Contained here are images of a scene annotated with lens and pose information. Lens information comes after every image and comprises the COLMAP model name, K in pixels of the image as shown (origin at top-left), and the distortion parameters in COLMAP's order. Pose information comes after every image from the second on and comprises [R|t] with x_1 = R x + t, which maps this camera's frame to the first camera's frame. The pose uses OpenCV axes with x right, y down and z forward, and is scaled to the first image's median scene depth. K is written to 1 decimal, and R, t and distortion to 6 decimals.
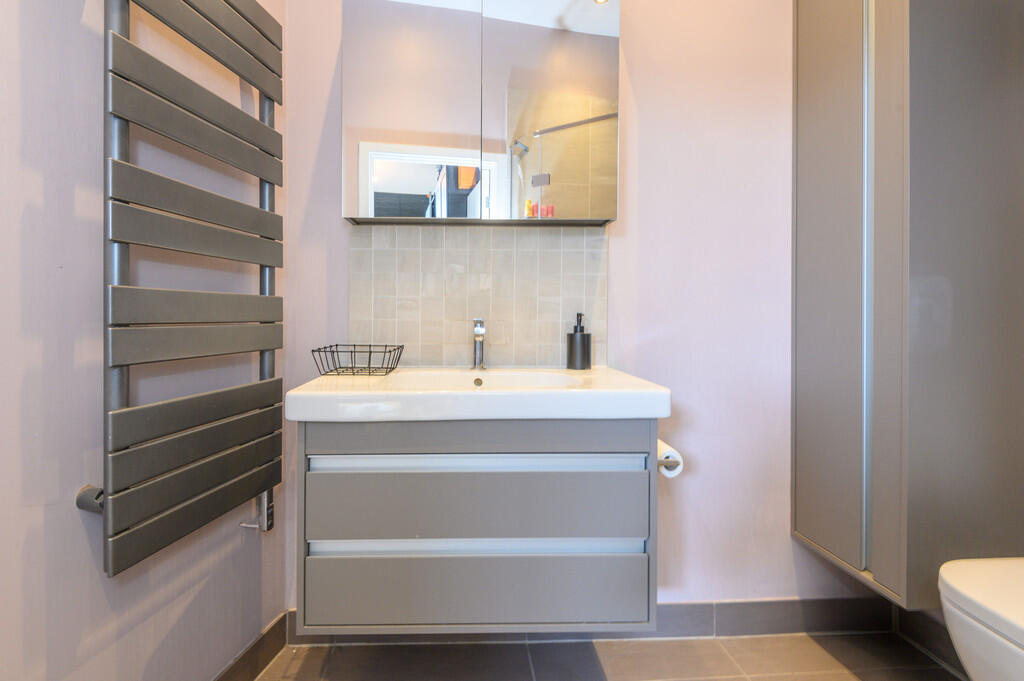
lens RADIAL K [[470.9, 0, 485.3], [0, 470.9, 342.3], [0, 0, 1]] dist [0.017190, -0.013785]
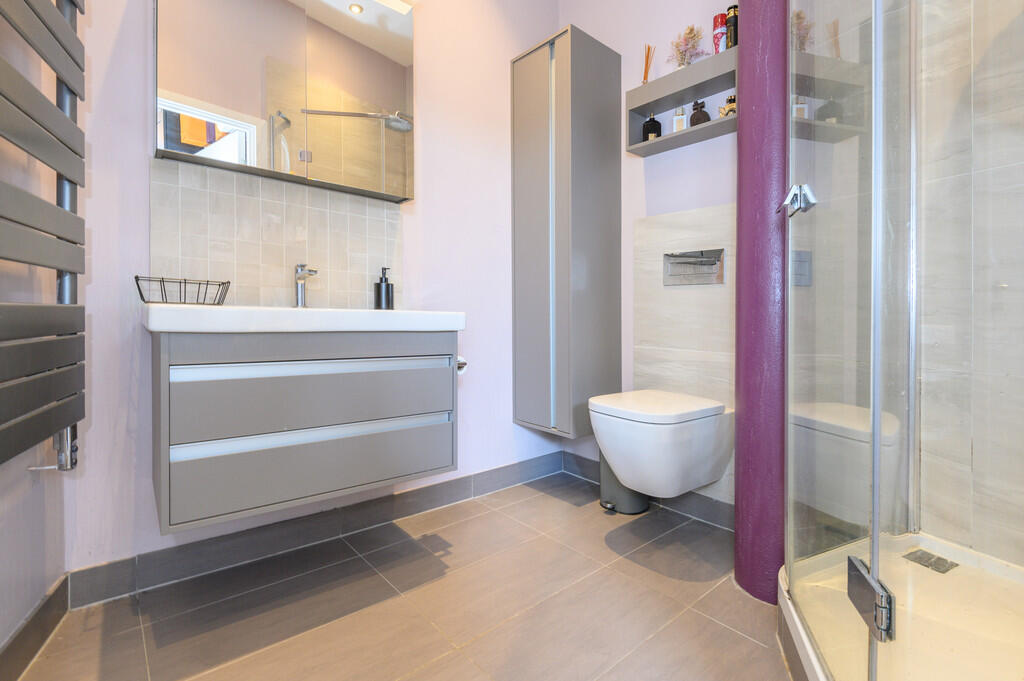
lens RADIAL K [[470.9, 0, 512.0], [0, 470.9, 339.9], [0, 0, 1]] dist [0.017190, -0.013785]
pose [[0.788262, -0.003017, 0.615332, -0.313316], [0.006122, 0.999977, -0.002939, 0.139098], [-0.615309, 0.006084, 0.788262, -0.225860]]
